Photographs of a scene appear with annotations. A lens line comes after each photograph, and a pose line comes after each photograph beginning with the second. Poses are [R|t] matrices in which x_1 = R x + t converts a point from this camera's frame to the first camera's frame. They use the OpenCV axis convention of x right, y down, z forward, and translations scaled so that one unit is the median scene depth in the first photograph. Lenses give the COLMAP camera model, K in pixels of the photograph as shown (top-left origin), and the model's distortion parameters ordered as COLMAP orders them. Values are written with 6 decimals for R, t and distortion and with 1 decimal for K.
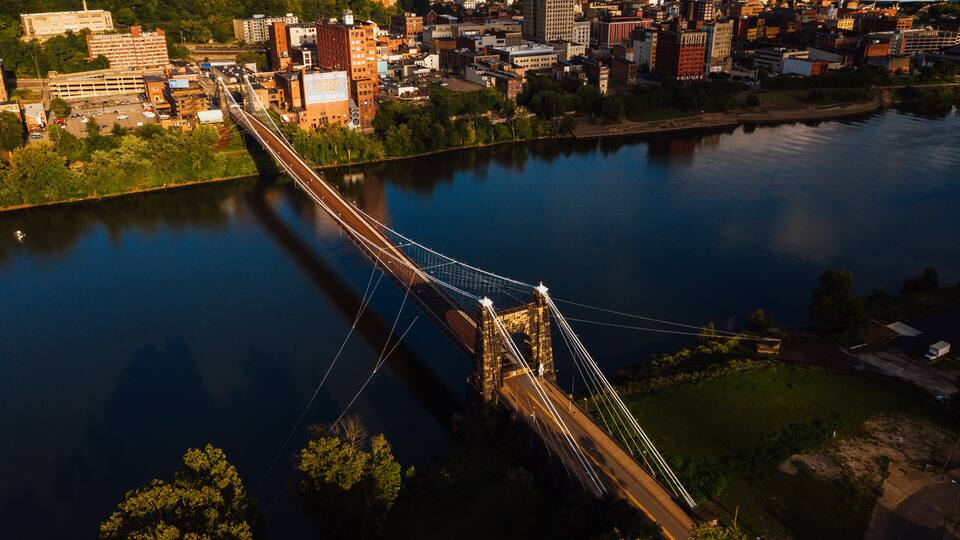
lens RADIAL K [[760.8, 0, 480.0], [0, 760.8, 270.0], [0, 0, 1]] dist [-0.005890, 0.003323]
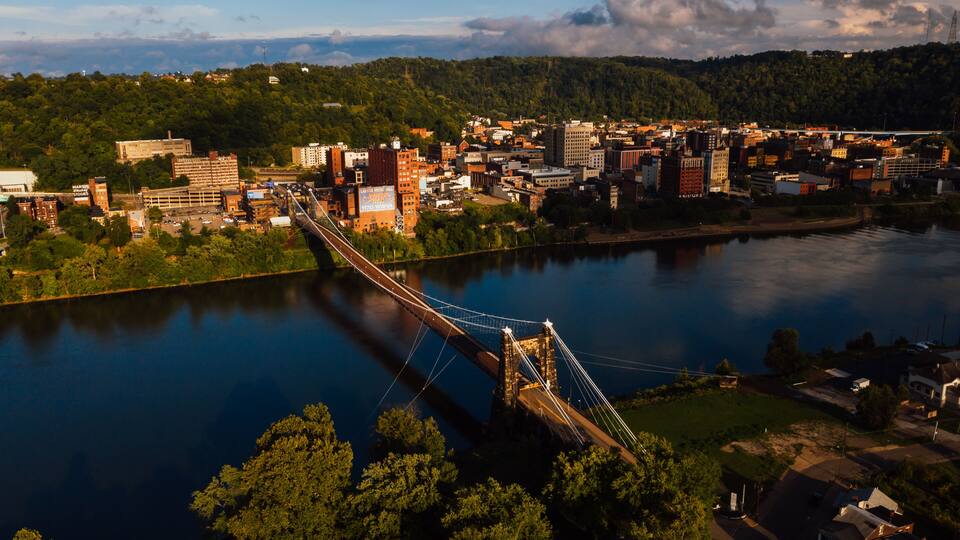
lens RADIAL K [[760.8, 0, 480.0], [0, 760.8, 270.0], [0, 0, 1]] dist [-0.005890, 0.003323]
pose [[0.999355, 0.007260, -0.035178, 0.002172], [-0.012969, 0.986227, -0.164887, 0.056824], [0.033496, 0.165237, 0.985685, -0.134741]]
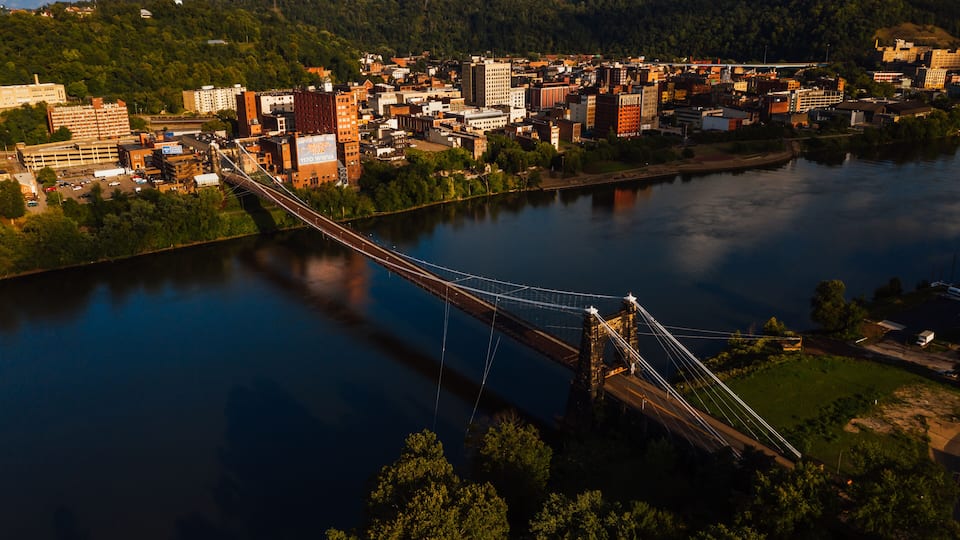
lens RADIAL K [[758.7, 0, 480.0], [0, 758.7, 270.0], [0, 0, 1]] dist [-0.006131, -0.000739]
pose [[0.989741, -0.048260, 0.134478, -0.111066], [0.059561, 0.994907, -0.081320, 0.022579], [-0.129869, 0.088495, 0.987574, -0.049642]]
